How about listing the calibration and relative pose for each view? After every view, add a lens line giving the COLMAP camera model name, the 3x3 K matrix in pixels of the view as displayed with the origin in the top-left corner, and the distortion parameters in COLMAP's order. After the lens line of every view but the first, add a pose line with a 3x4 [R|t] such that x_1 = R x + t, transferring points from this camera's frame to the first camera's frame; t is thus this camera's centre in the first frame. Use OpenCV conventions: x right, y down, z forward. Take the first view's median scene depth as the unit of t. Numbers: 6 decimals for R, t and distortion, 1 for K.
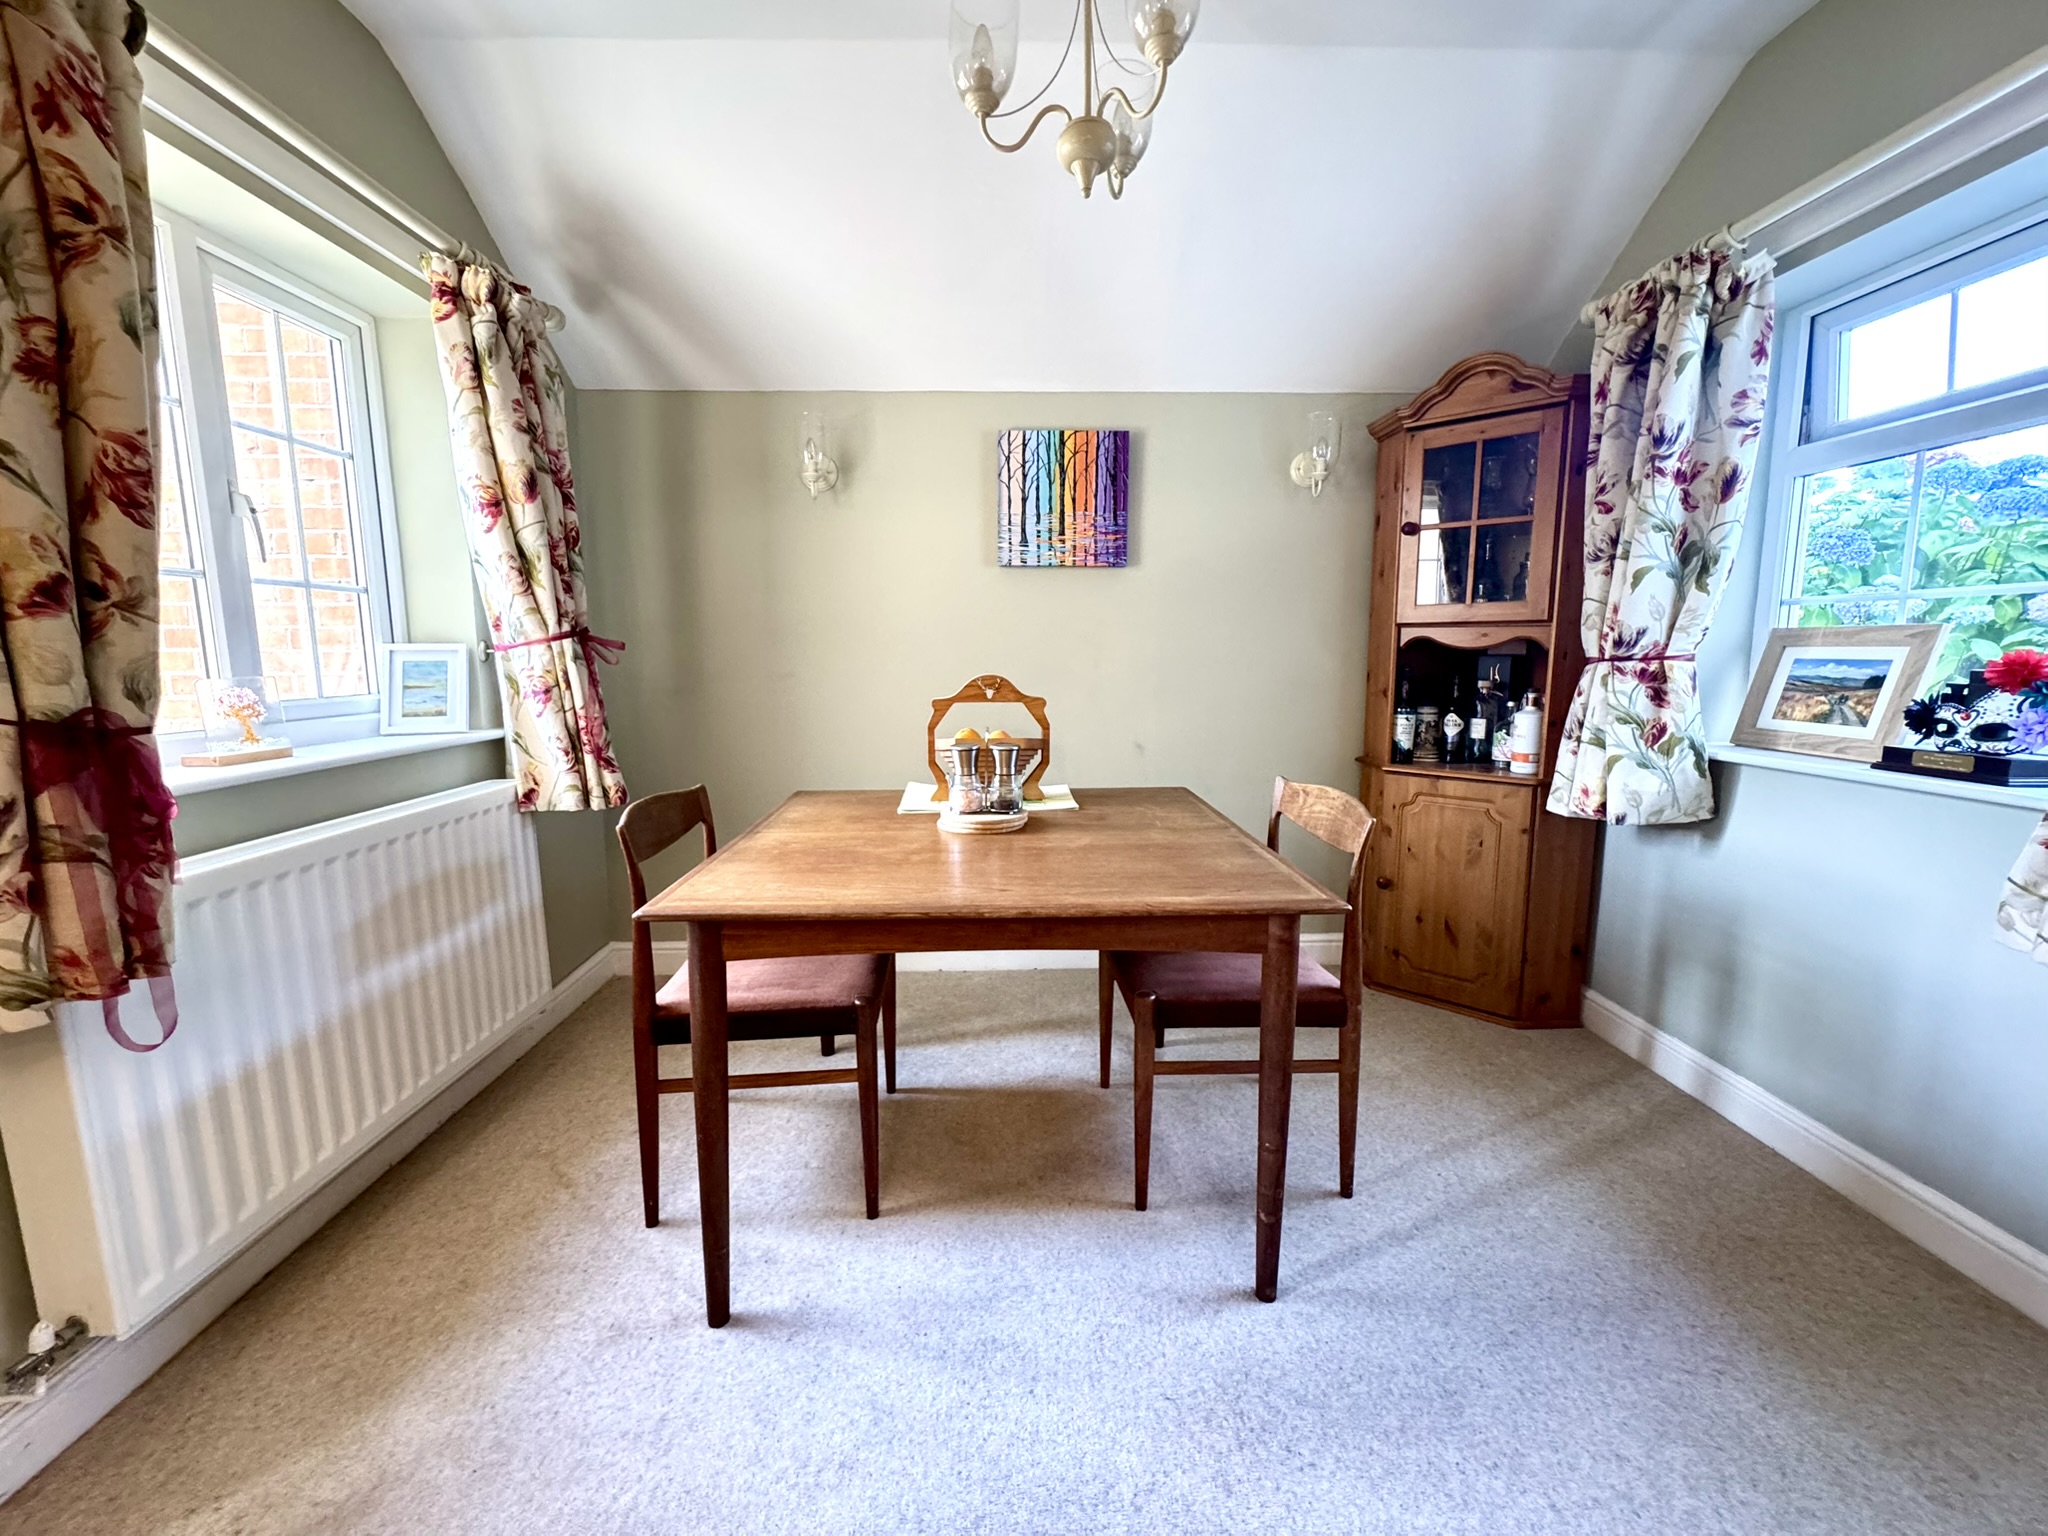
lens RADIAL K [[838.7, 0, 1029.6], [0, 838.7, 769.3], [0, 0, 1]] dist [-0.003314, 0.000229]
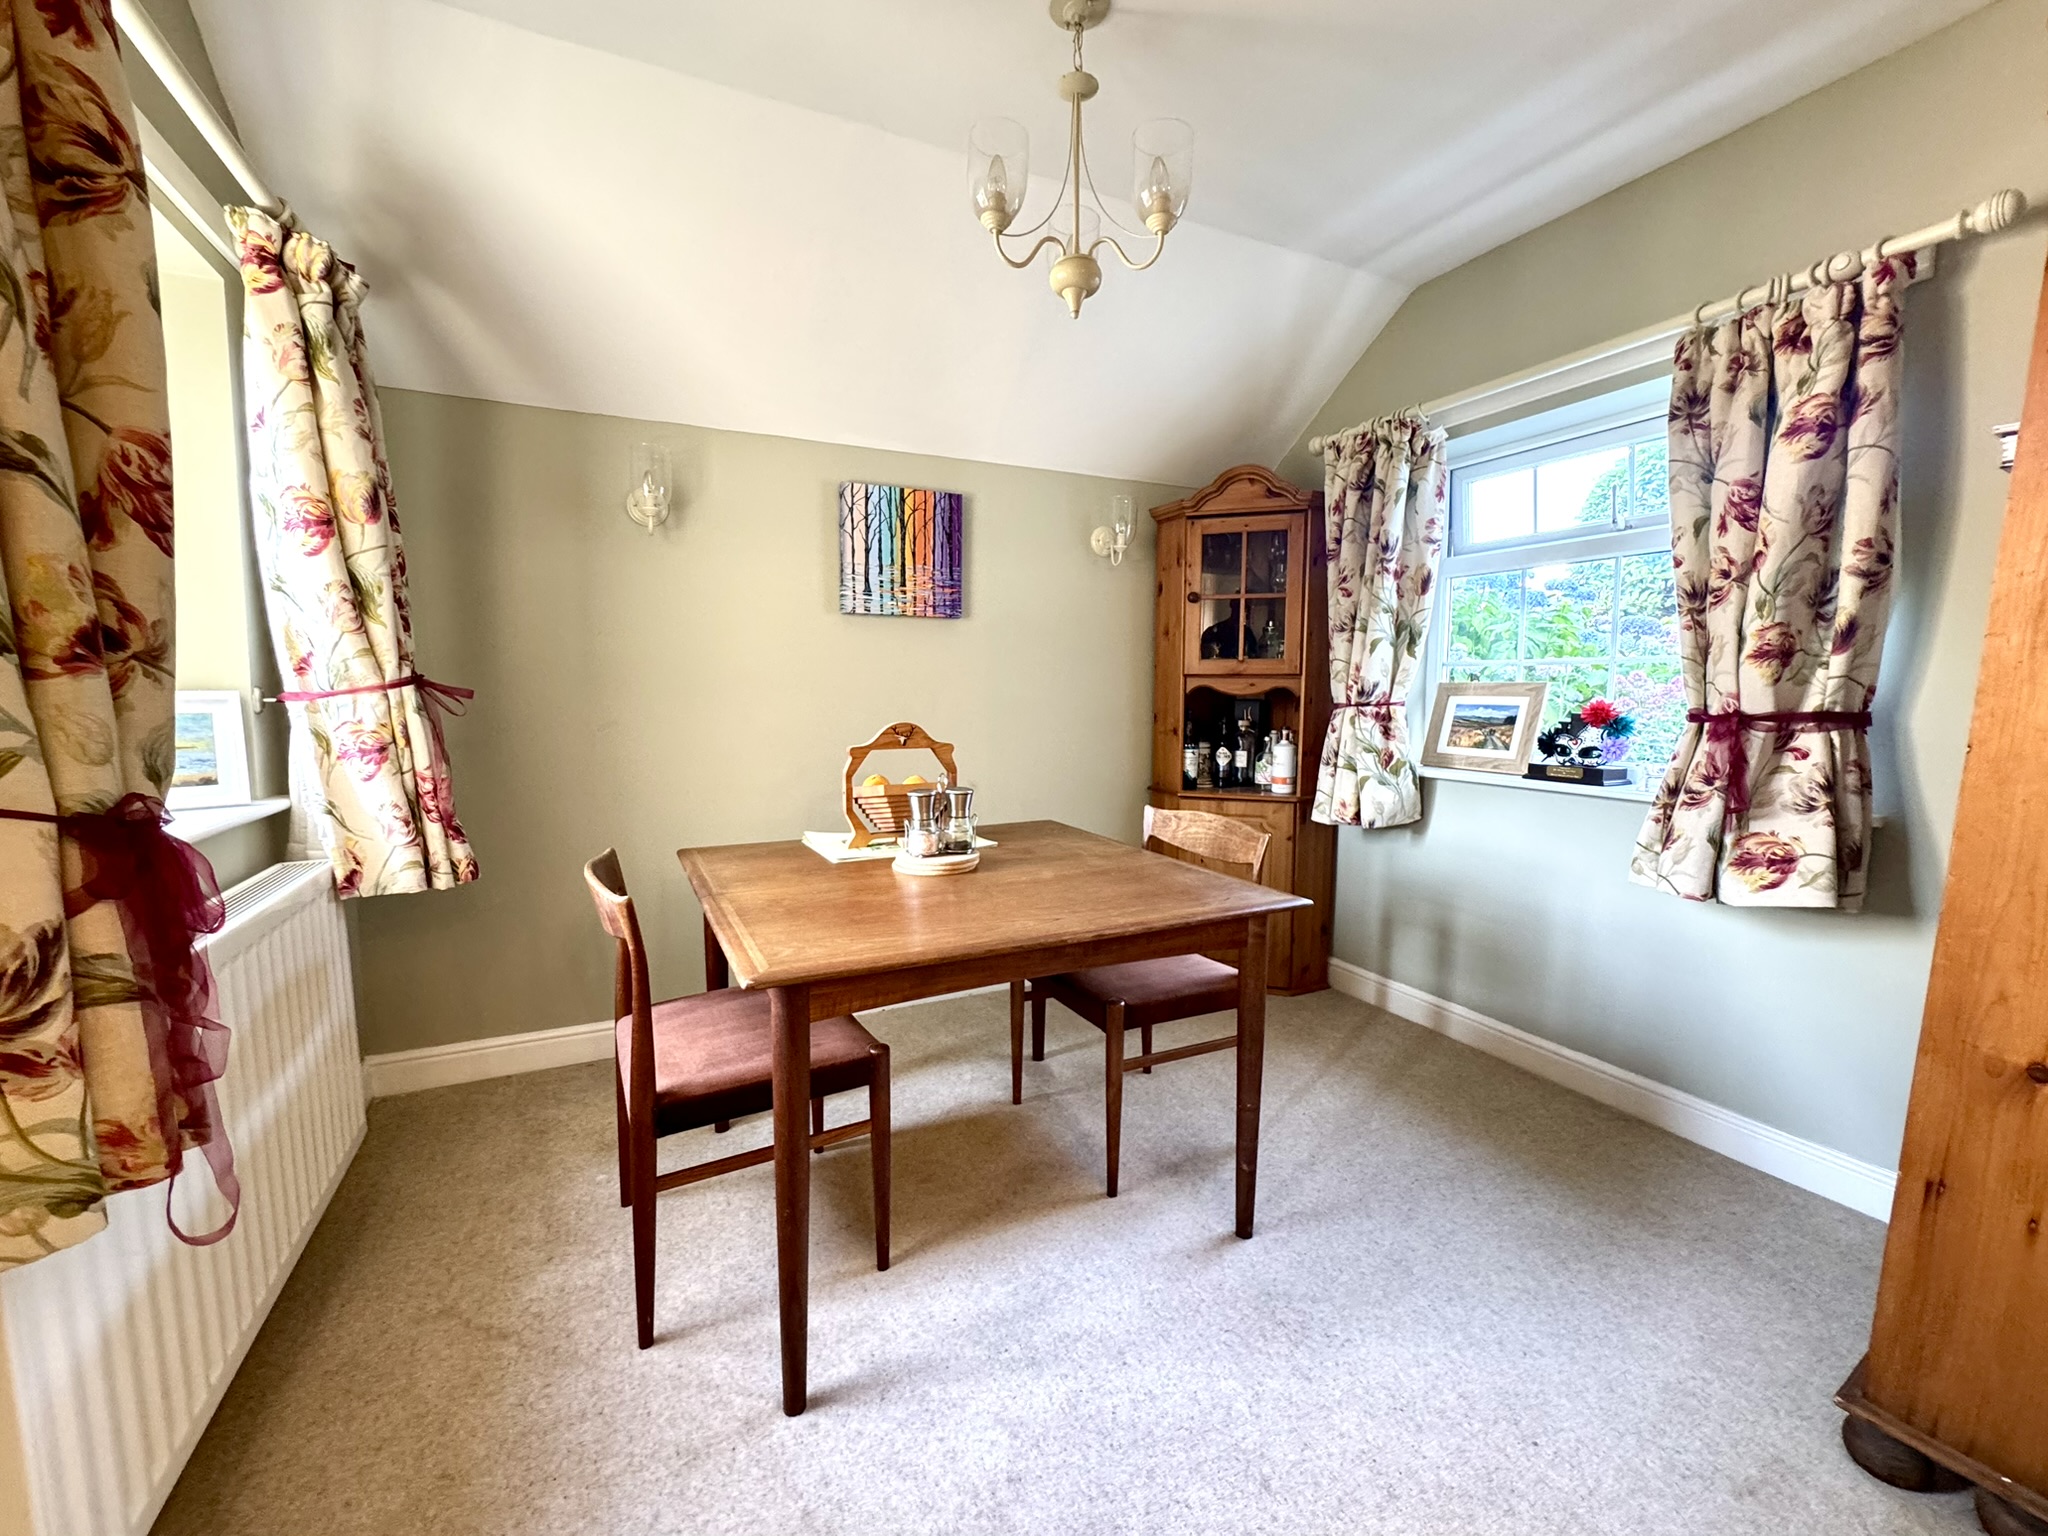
lens RADIAL K [[838.7, 0, 1029.6], [0, 838.7, 769.3], [0, 0, 1]] dist [-0.003314, 0.000229]
pose [[0.912229, -0.035676, 0.408124, -0.343977], [0.053144, 0.998089, -0.031538, -0.014263], [-0.406219, 0.050459, 0.912382, -0.007503]]
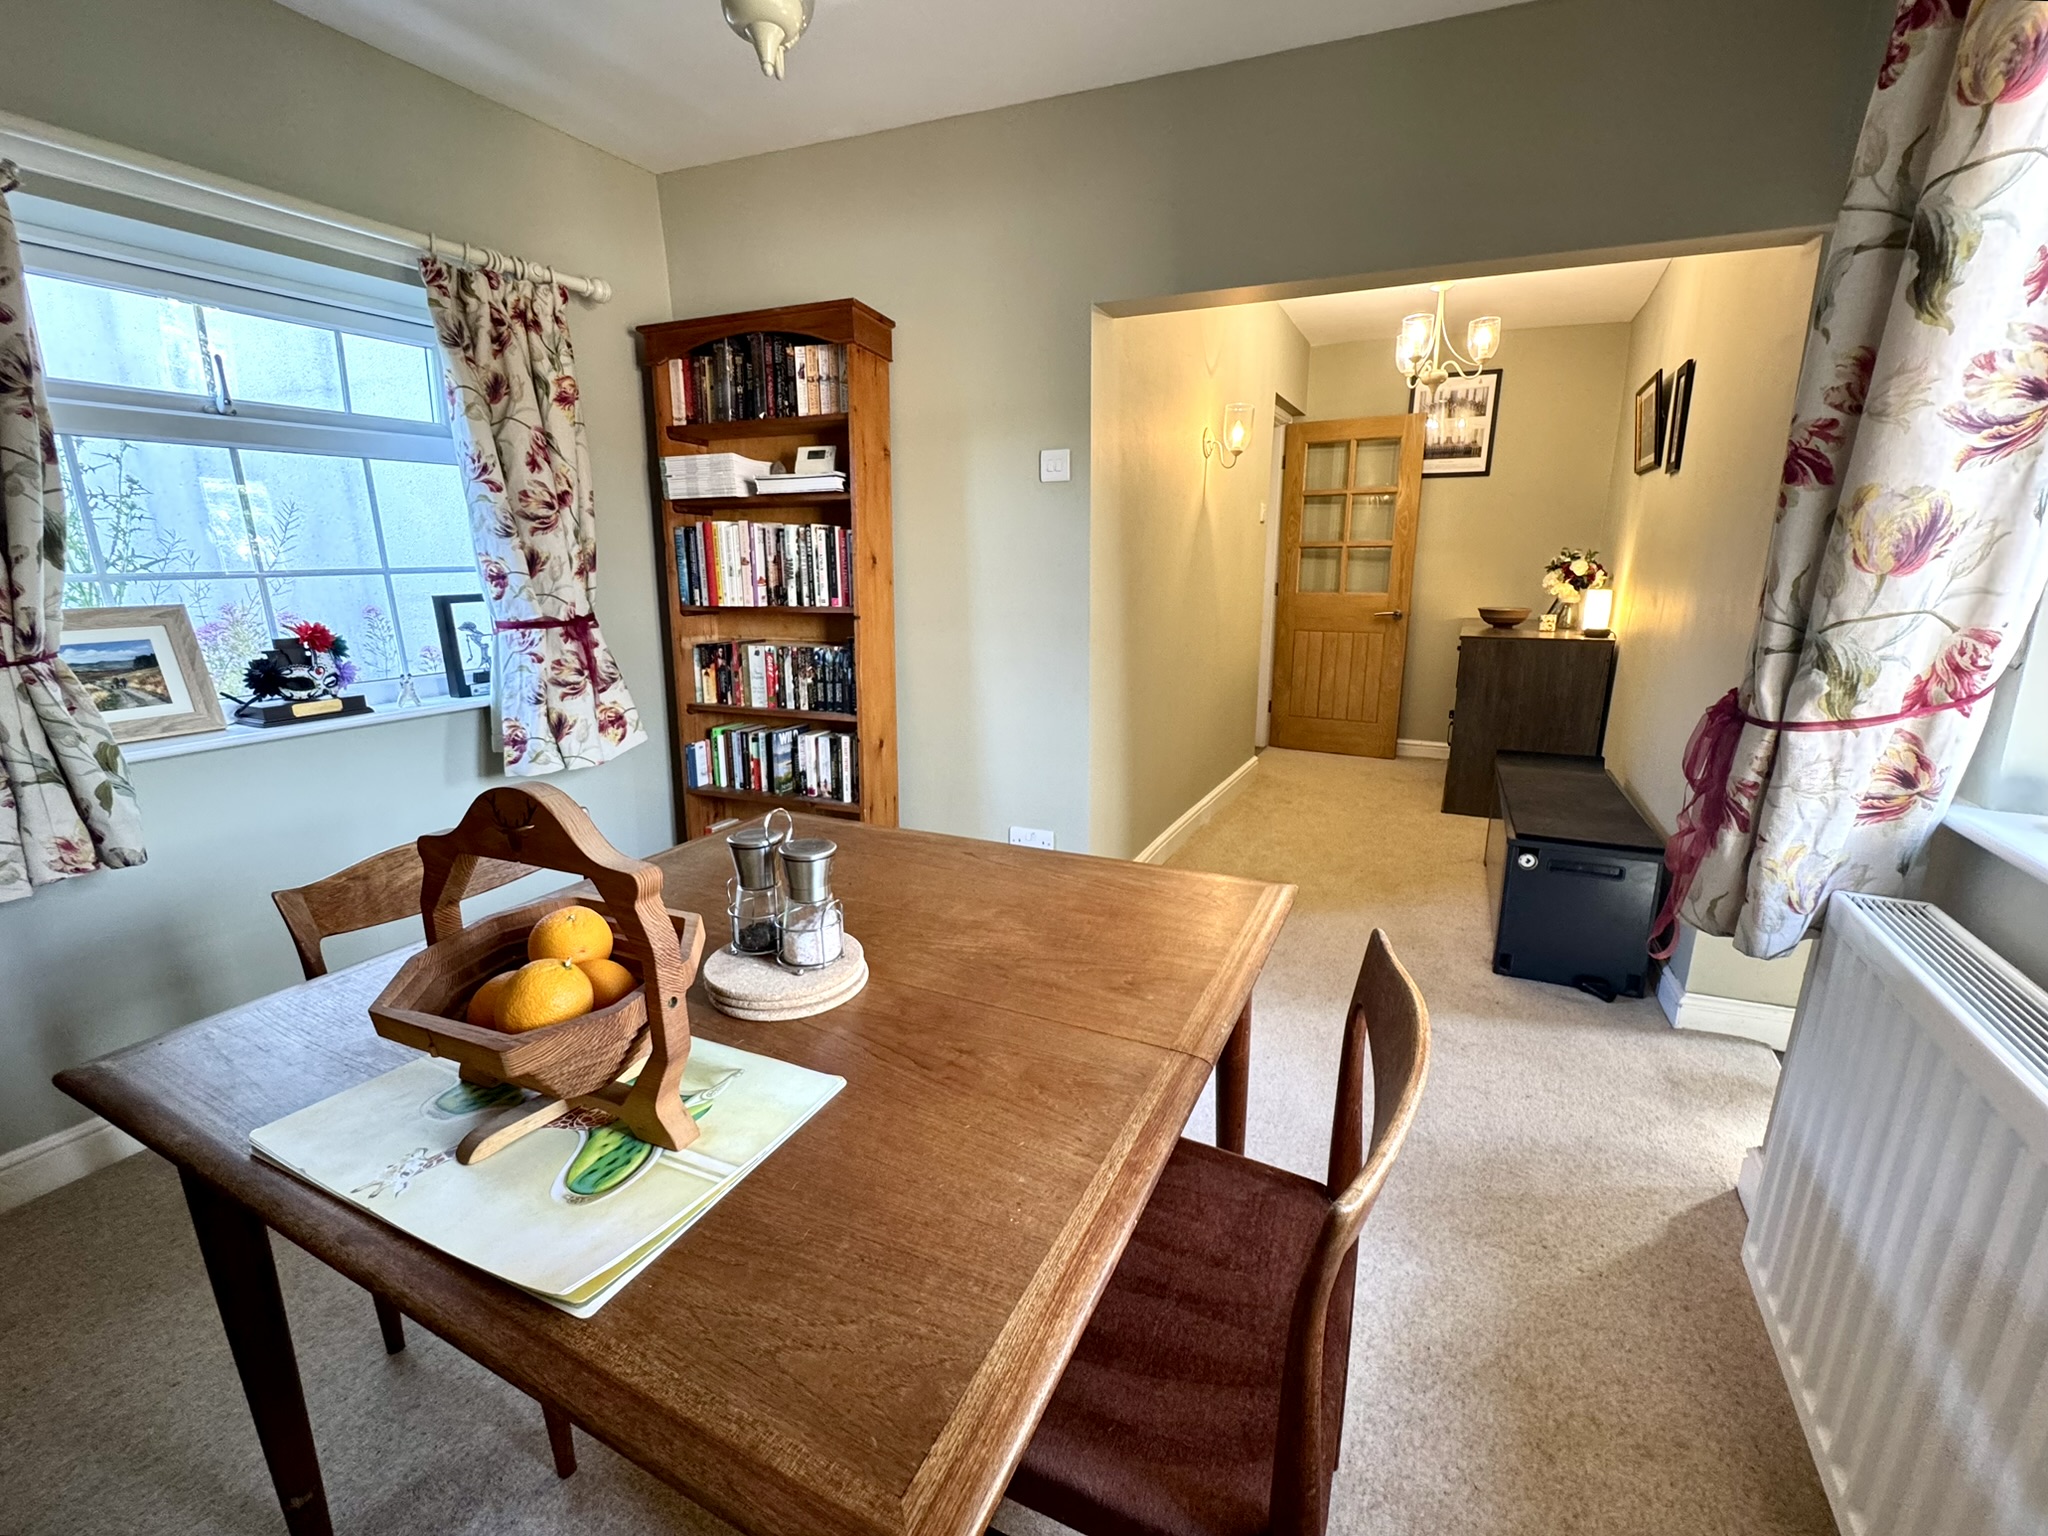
lens RADIAL K [[838.7, 0, 1029.6], [0, 838.7, 769.3], [0, 0, 1]] dist [-0.003314, 0.000229]
pose [[-0.871566, -0.107275, 0.478397, -0.415951], [0.084232, 0.928496, 0.361662, -0.237462], [-0.482988, 0.355509, -0.800210, 1.216685]]
